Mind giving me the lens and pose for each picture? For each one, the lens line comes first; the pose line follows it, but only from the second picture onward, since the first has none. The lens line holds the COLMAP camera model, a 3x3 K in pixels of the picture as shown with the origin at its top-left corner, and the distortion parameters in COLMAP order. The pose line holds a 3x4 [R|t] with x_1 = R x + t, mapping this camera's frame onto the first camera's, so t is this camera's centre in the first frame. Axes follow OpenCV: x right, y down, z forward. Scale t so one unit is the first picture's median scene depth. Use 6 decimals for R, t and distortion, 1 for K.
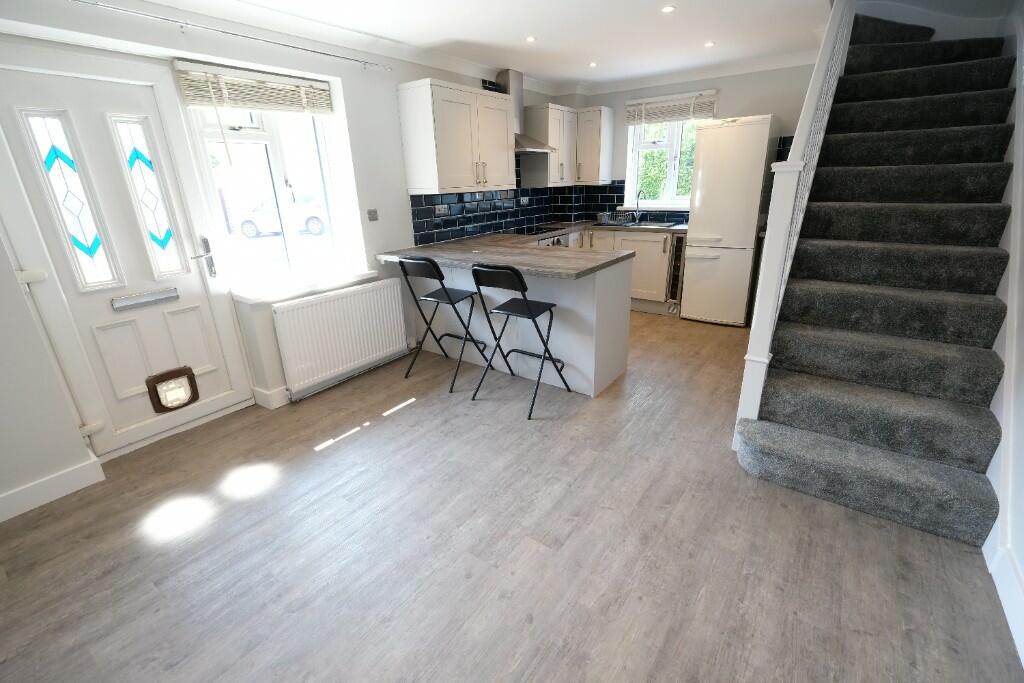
lens RADIAL K [[445.1, 0, 512.7], [0, 445.1, 336.6], [0, 0, 1]] dist [-0.002535, -0.000585]
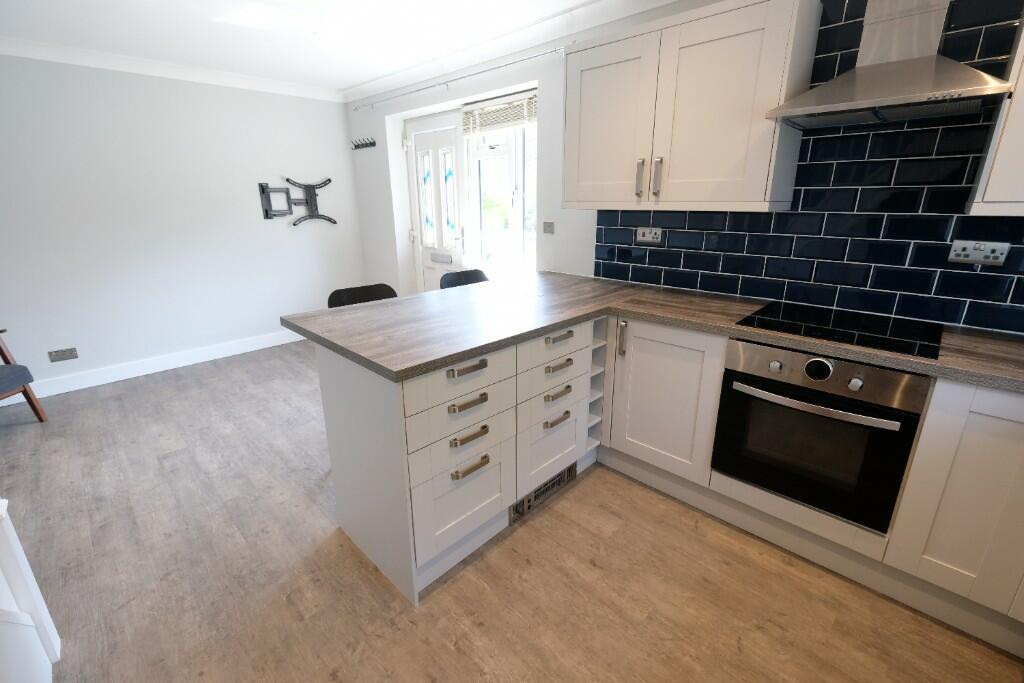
lens RADIAL K [[445.1, 0, 510.7], [0, 445.1, 335.9], [0, 0, 1]] dist [-0.002535, -0.000585]
pose [[-0.146846, 0.325233, -0.934163, 0.500455], [-0.319078, 0.878342, 0.355956, -0.316712], [0.936283, 0.350342, -0.025206, 0.867899]]
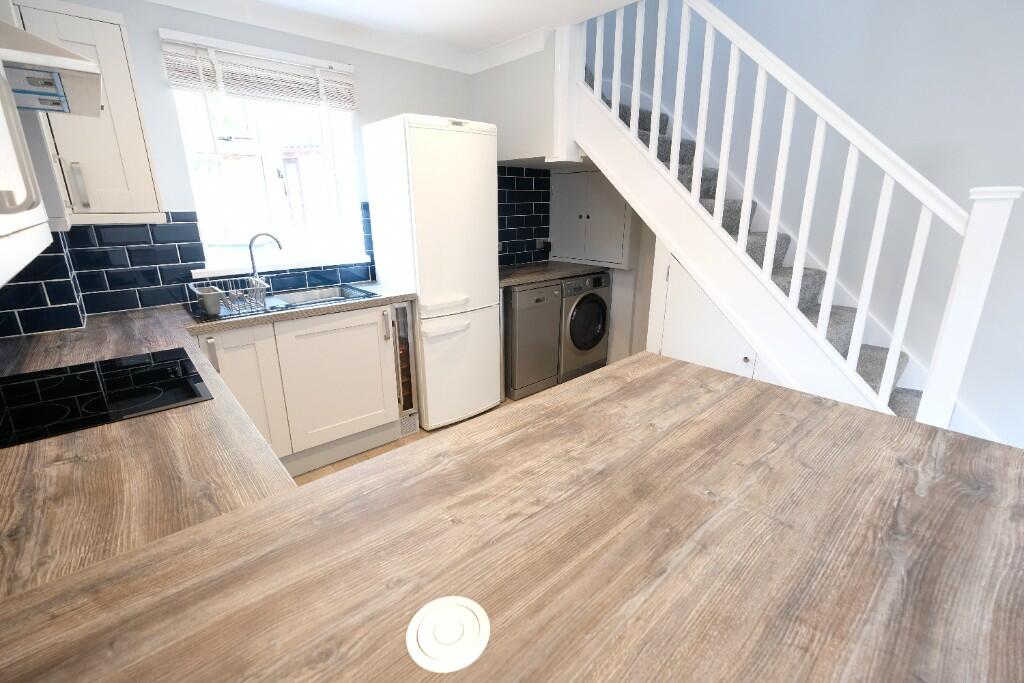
lens RADIAL K [[445.1, 0, 509.8], [0, 445.1, 337.4], [0, 0, 1]] dist [-0.002535, -0.000585]
pose [[0.220028, -0.249437, 0.943064, -0.168624], [0.322035, 0.931130, 0.171146, -0.266318], [-0.920805, 0.266042, 0.285202, 0.783670]]
